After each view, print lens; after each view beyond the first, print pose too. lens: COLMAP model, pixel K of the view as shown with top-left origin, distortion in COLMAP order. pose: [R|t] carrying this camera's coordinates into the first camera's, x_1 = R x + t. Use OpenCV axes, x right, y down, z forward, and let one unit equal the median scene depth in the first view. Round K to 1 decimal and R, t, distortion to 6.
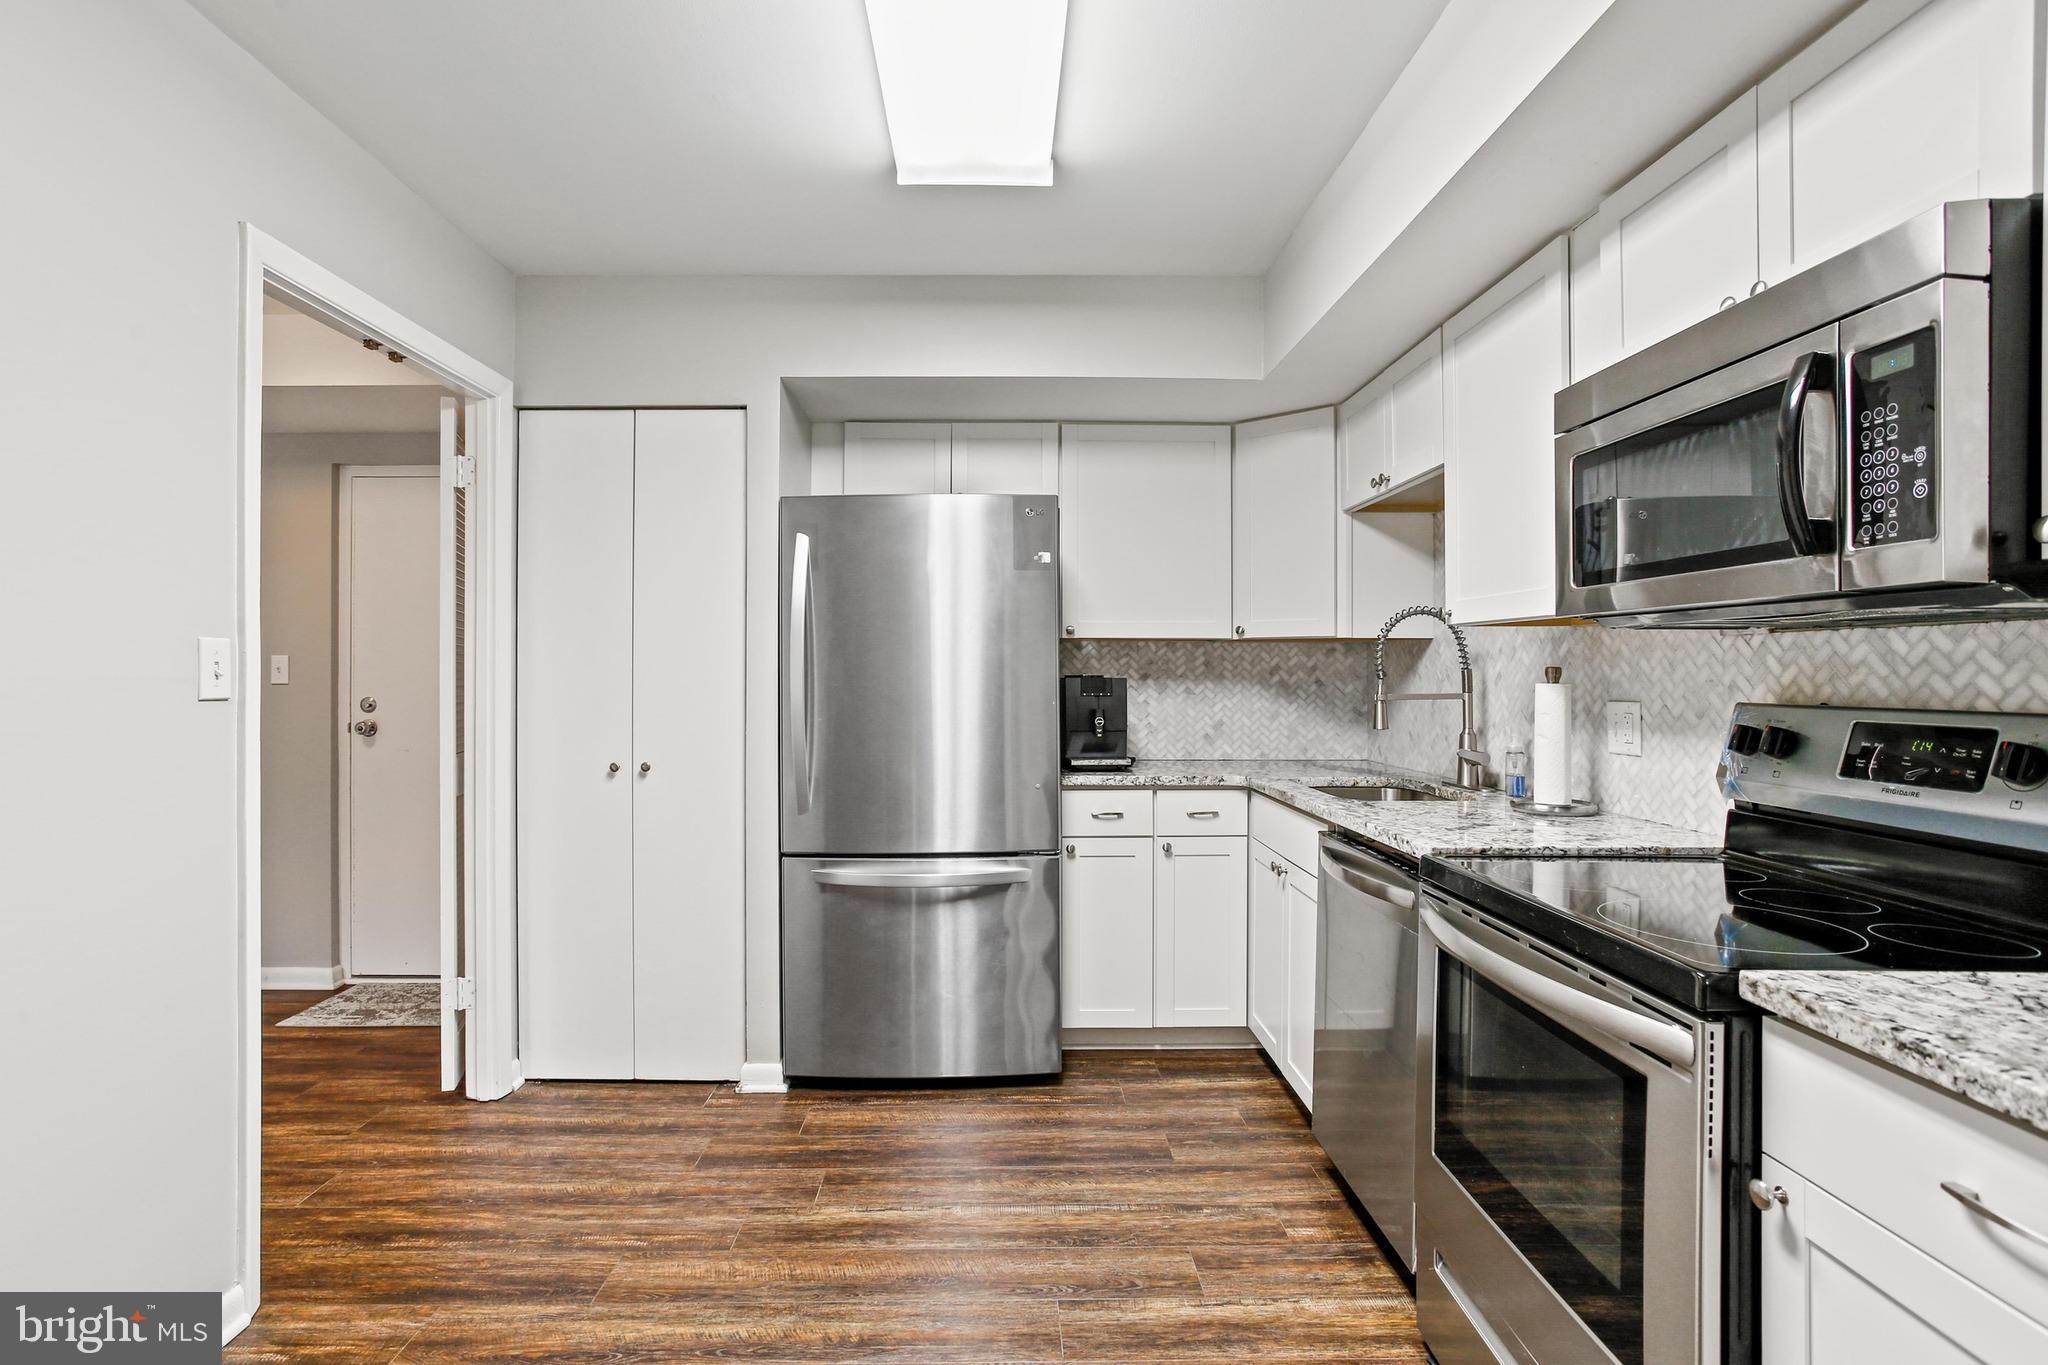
lens RADIAL K [[1002.0, 0, 1017.3], [0, 1002.0, 652.0], [0, 0, 1]] dist [-0.050442, 0.028511]
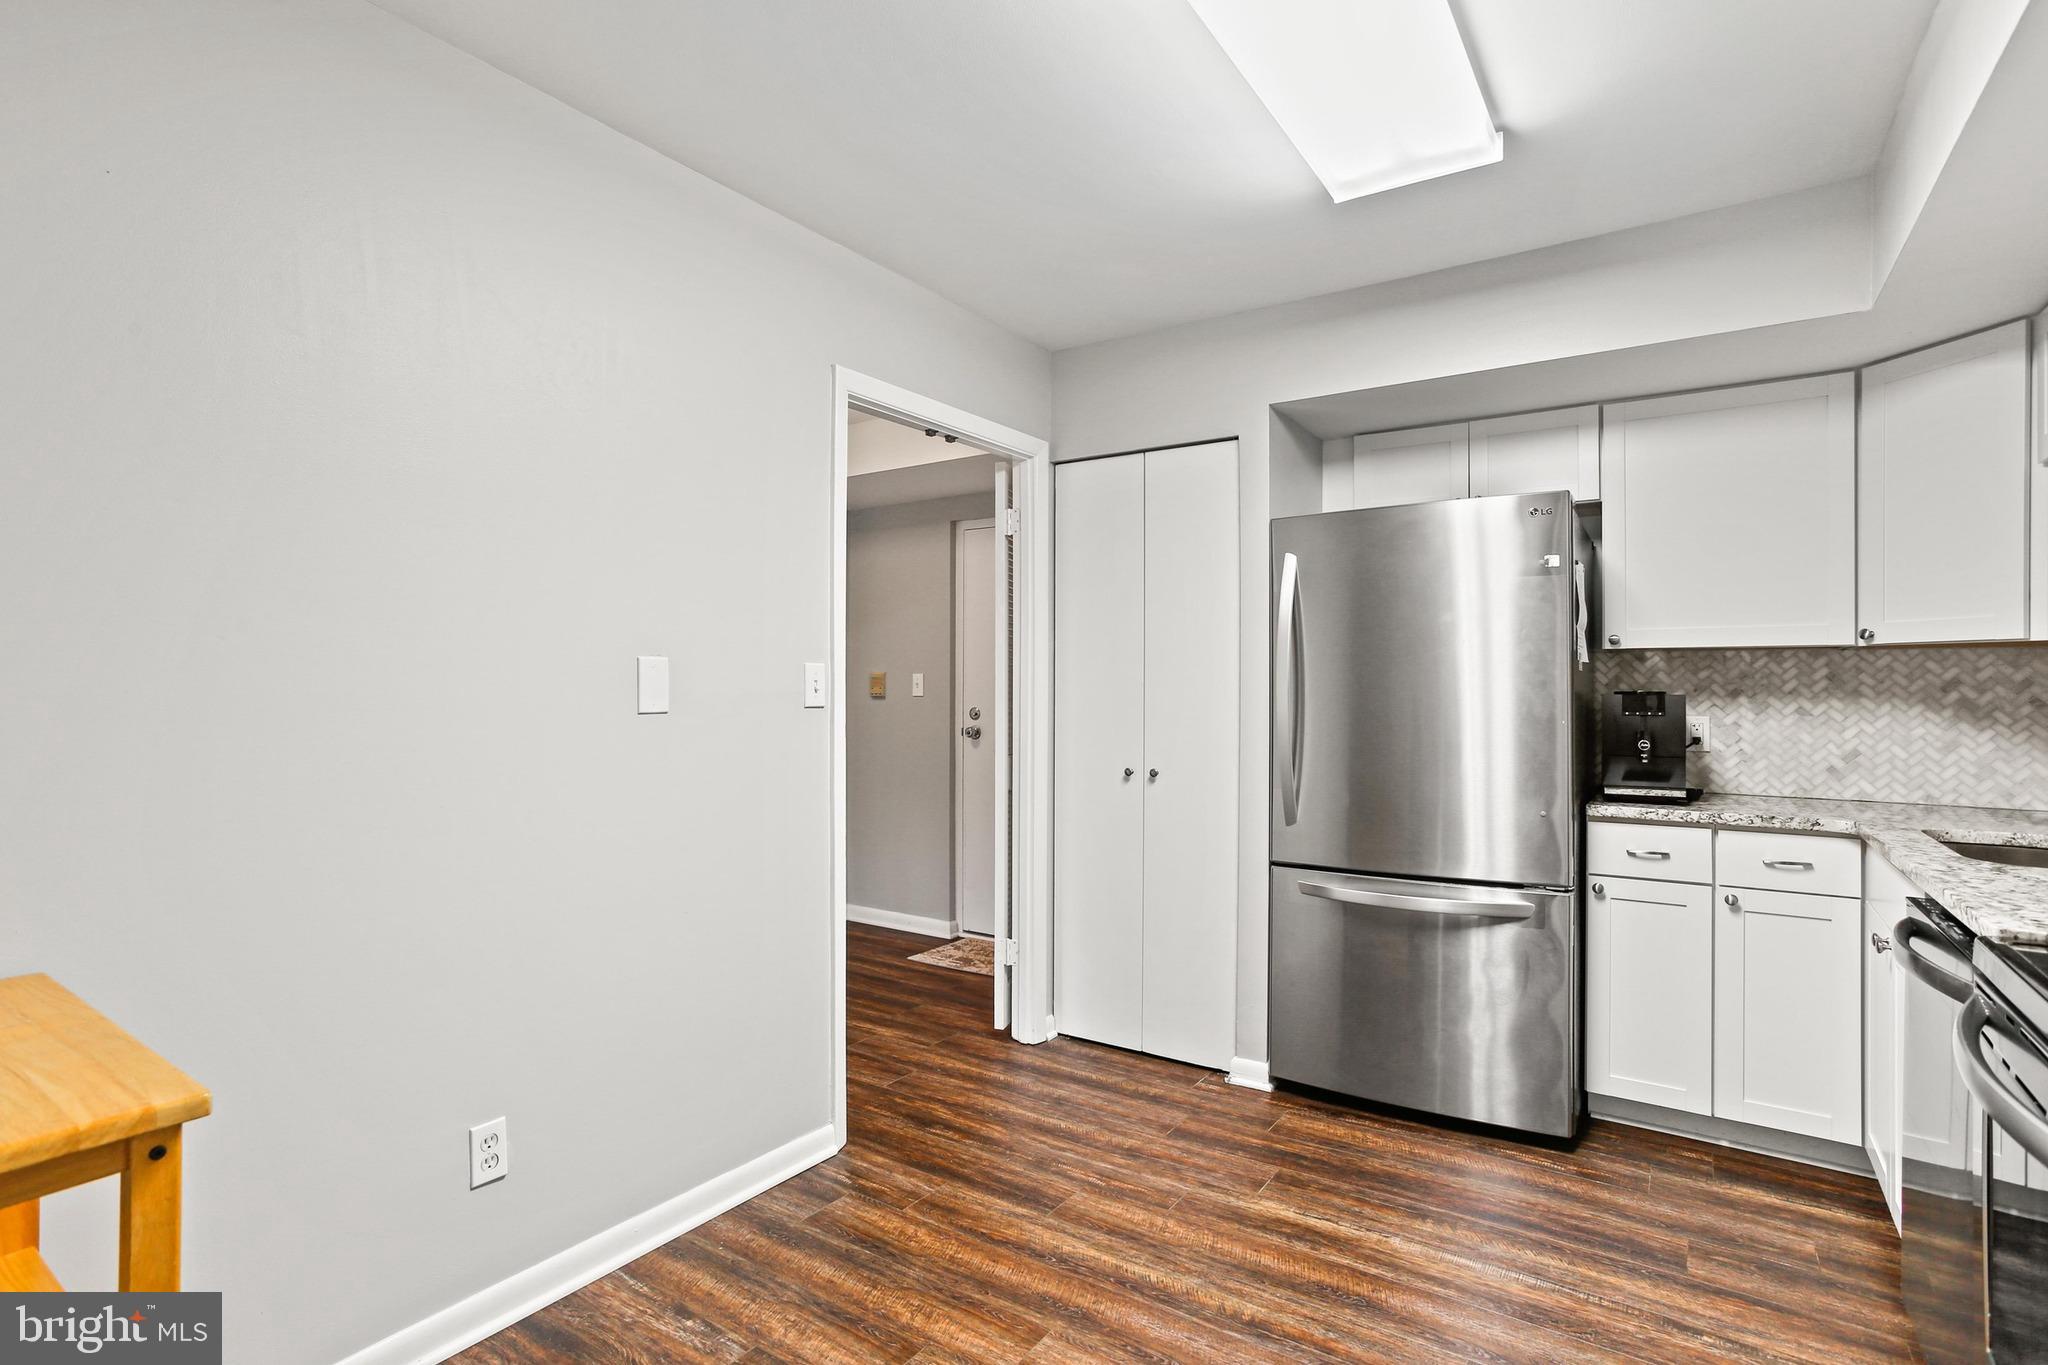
lens RADIAL K [[1002.0, 0, 1003.0], [0, 1002.0, 659.3], [0, 0, 1]] dist [-0.050442, 0.028511]
pose [[0.815854, -0.014486, -0.578076, 0.136660], [0.009778, 0.999889, -0.011256, -0.000020], [0.578175, 0.003531, 0.815905, -0.009768]]
